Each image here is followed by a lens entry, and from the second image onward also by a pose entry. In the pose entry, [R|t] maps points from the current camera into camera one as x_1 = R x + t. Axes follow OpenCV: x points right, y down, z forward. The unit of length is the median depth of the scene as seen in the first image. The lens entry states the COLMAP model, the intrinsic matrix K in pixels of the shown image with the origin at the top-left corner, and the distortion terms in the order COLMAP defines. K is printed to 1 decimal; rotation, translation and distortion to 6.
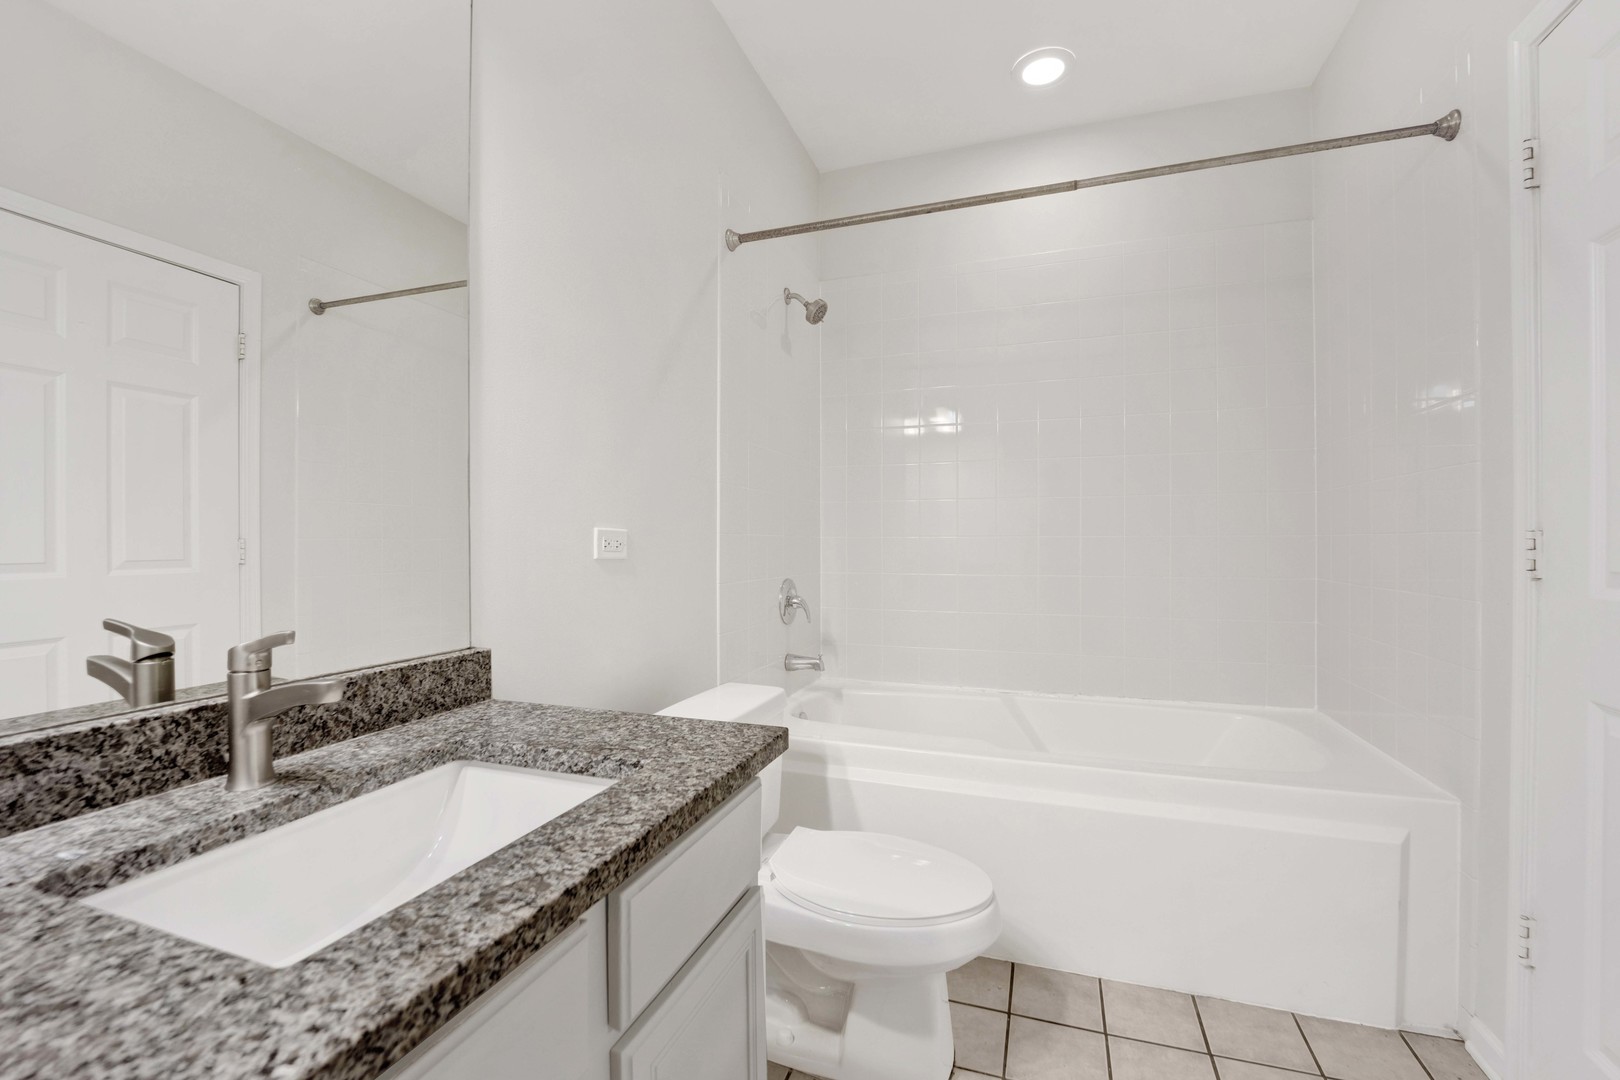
lens RADIAL K [[696.1, 0, 804.7], [0, 696.1, 531.9], [0, 0, 1]] dist [-0.024180, -0.000288]
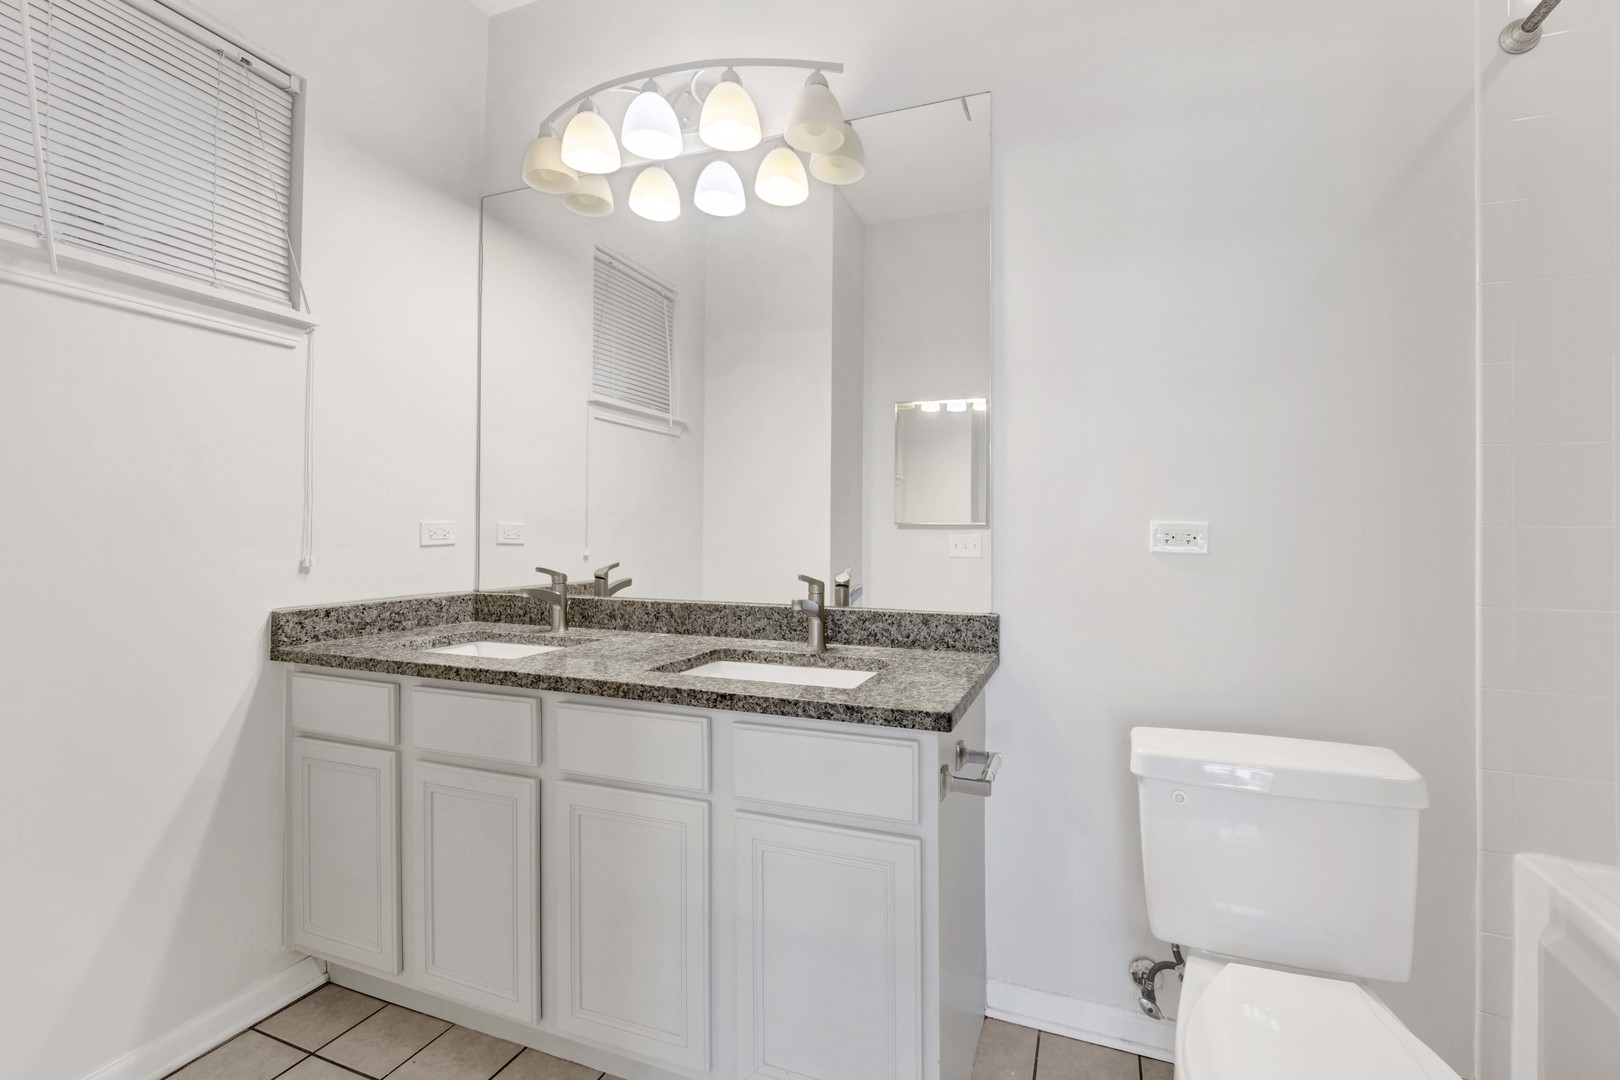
lens RADIAL K [[696.1, 0, 804.7], [0, 696.1, 531.9], [0, 0, 1]] dist [-0.024180, -0.000288]
pose [[-0.040073, 0.007569, -0.999168, 0.991155], [0.007059, 0.999948, 0.007292, -0.001482], [0.999172, -0.006761, -0.040124, 0.791341]]
